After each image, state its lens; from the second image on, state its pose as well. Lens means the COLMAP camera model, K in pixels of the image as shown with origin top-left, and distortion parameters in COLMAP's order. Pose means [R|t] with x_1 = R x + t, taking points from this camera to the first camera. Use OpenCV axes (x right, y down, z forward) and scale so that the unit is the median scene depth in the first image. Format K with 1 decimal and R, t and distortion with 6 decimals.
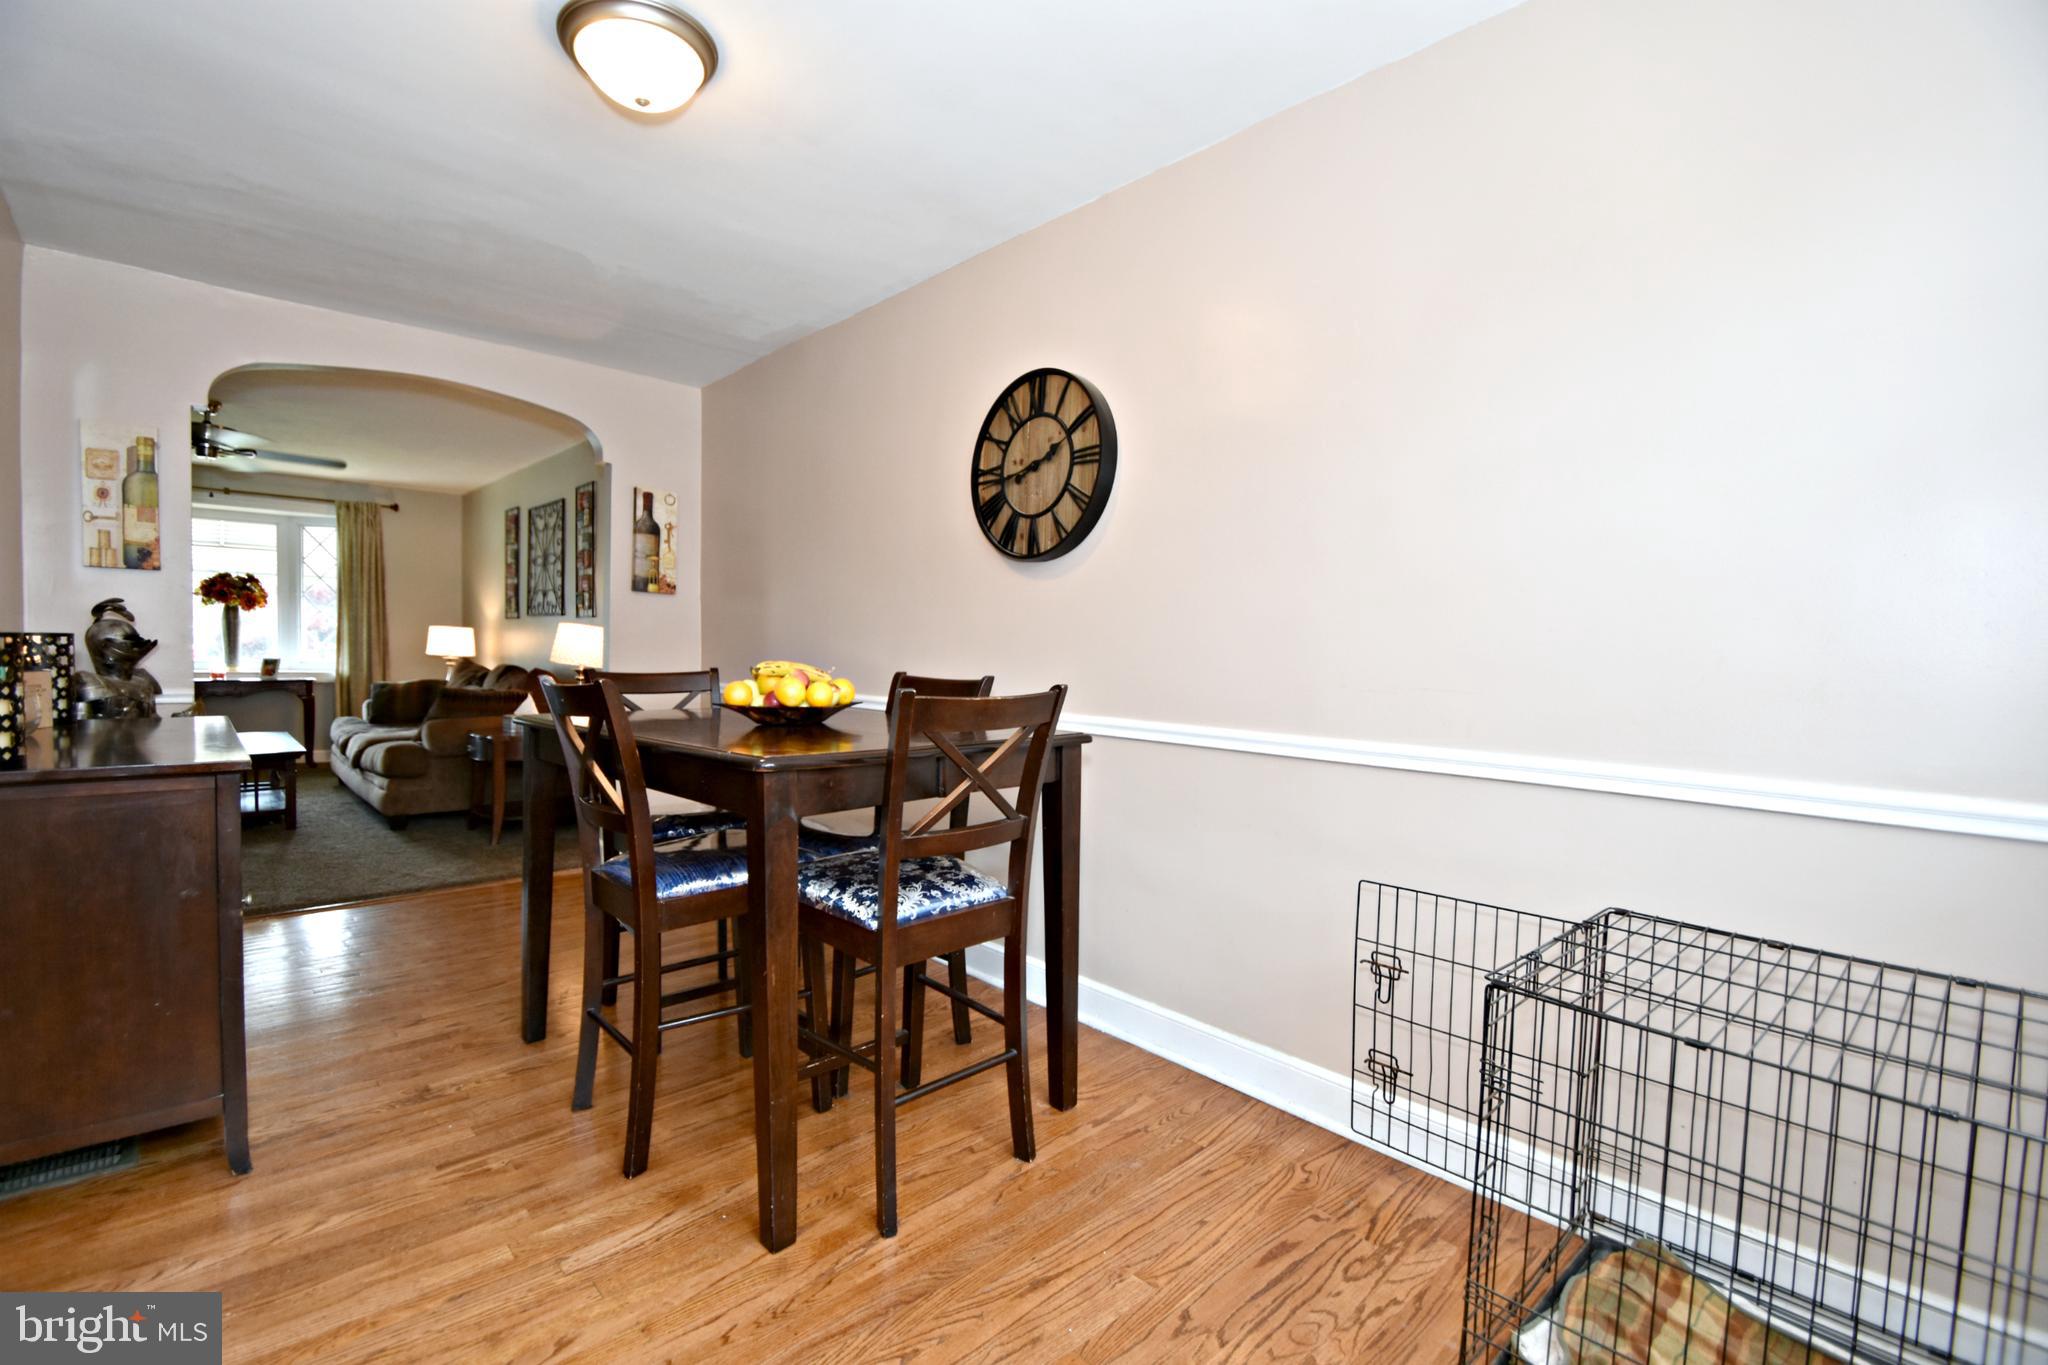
lens RADIAL K [[904.5, 0, 1011.6], [0, 904.5, 689.4], [0, 0, 1]] dist [0.007447, -0.011400]
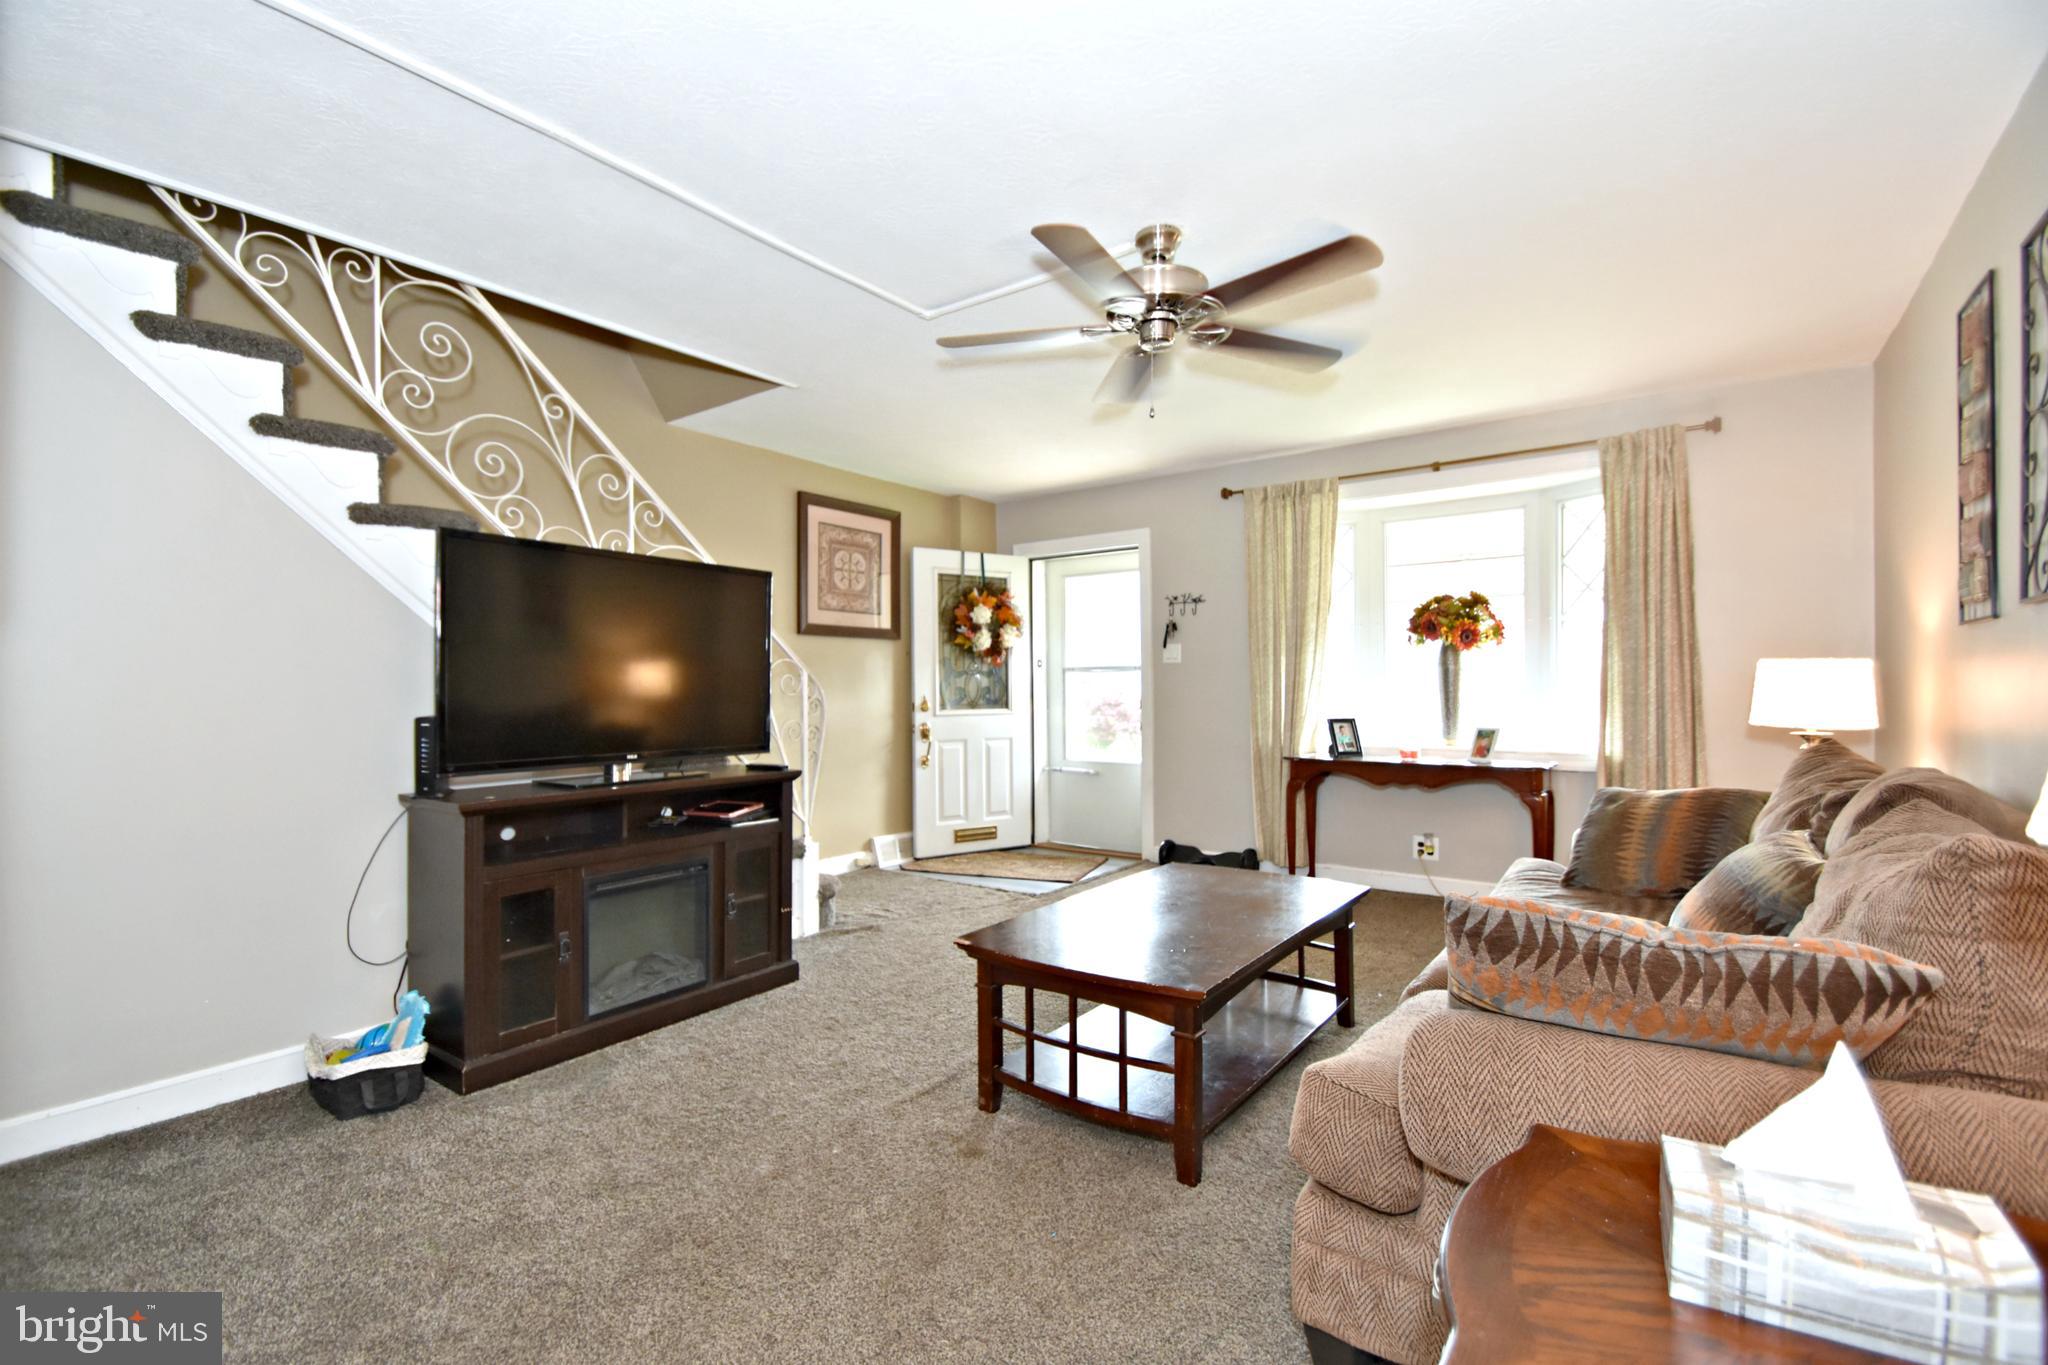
lens RADIAL K [[918.4, 0, 1002.8], [0, 918.4, 688.1], [0, 0, 1]] dist [0.009953, -0.011922]
pose [[0.182324, -0.025610, -0.982905, -0.277127], [-0.037341, 0.998759, -0.032949, -0.028003], [0.982529, 0.042710, 0.181142, 0.565980]]
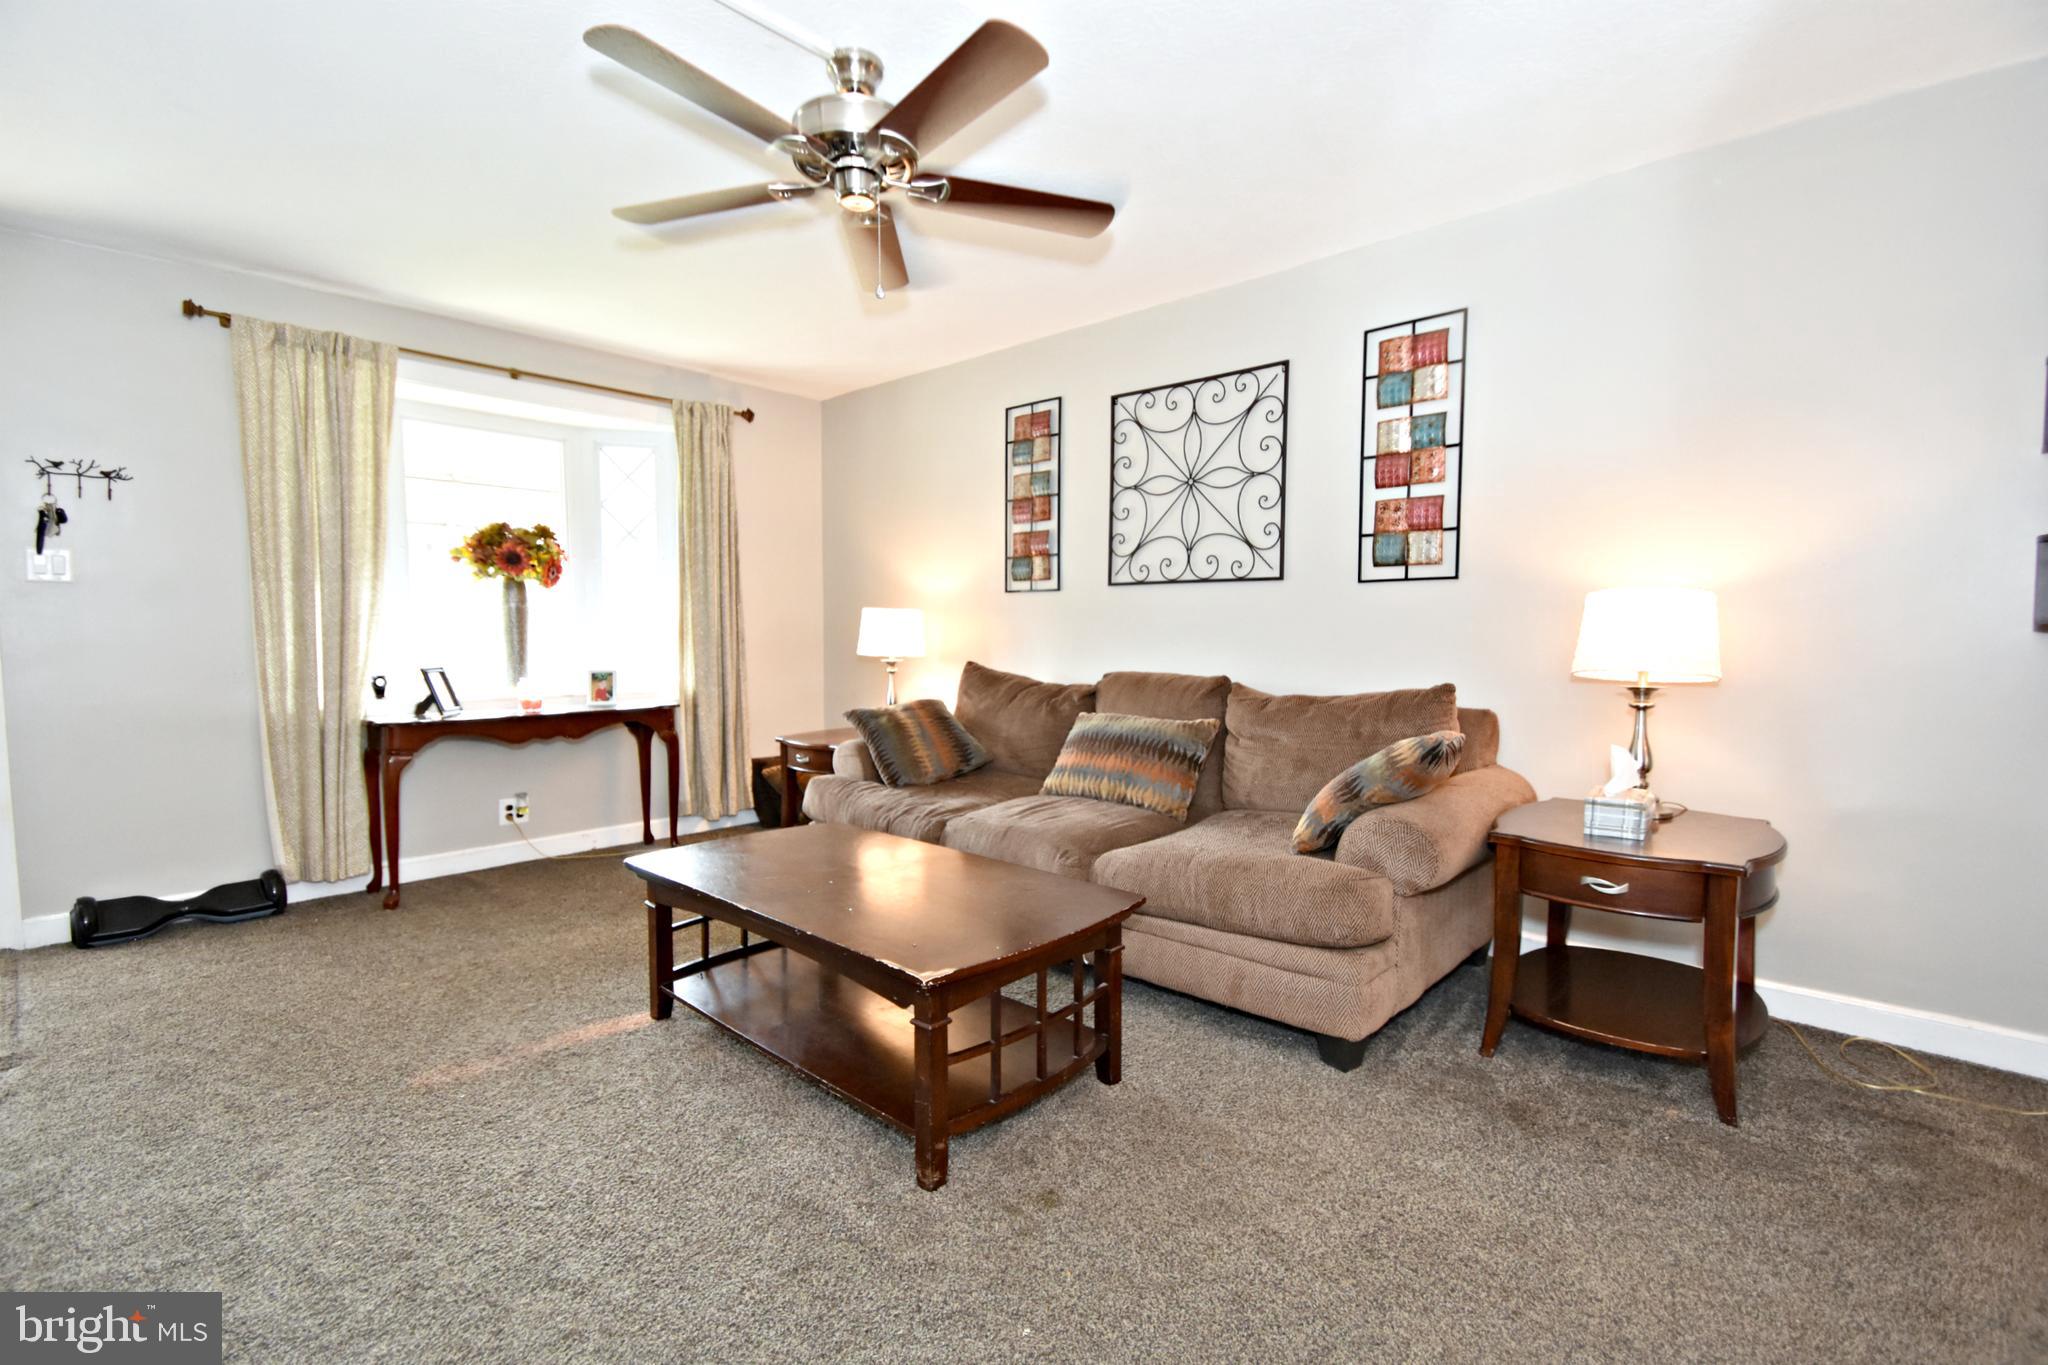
lens RADIAL K [[924.4, 0, 1020.8], [0, 924.4, 691.0], [0, 0, 1]] dist [0.003027, -0.012384]
pose [[0.994503, -0.031390, 0.099888, -0.600608], [0.029431, 0.999346, 0.021021, -0.025019], [-0.100482, -0.017965, 0.994777, 0.382177]]
